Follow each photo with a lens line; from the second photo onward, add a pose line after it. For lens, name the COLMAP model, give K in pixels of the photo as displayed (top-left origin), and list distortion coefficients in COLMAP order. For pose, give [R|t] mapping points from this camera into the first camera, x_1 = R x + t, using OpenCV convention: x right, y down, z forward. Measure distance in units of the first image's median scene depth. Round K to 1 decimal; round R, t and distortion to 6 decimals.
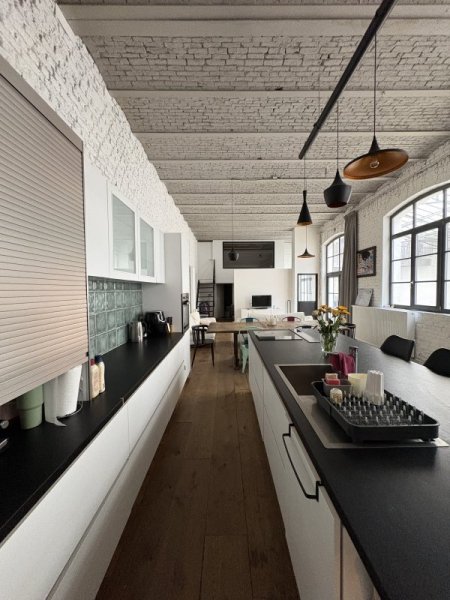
lens RADIAL K [[239.0, 0, 223.8], [0, 239.0, 298.7], [0, 0, 1]] dist [0.003009, -0.000472]
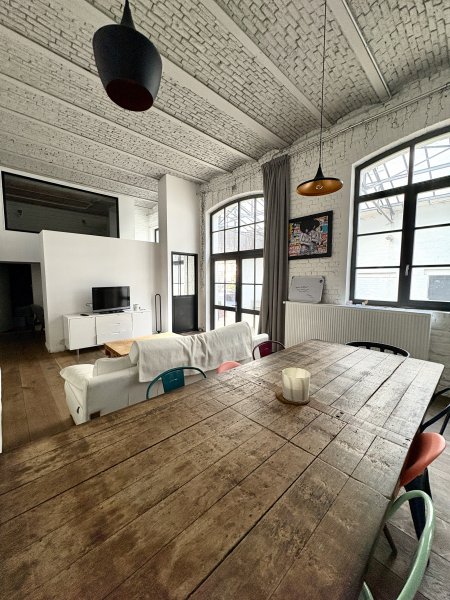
lens RADIAL K [[239.0, 0, 225.6], [0, 239.0, 299.5], [0, 0, 1]] dist [0.003009, -0.000472]
pose [[0.725700, -0.044674, 0.686560, -0.043514], [0.013725, 0.998631, 0.050472, -0.017371], [-0.687875, -0.027204, 0.725319, 0.823548]]
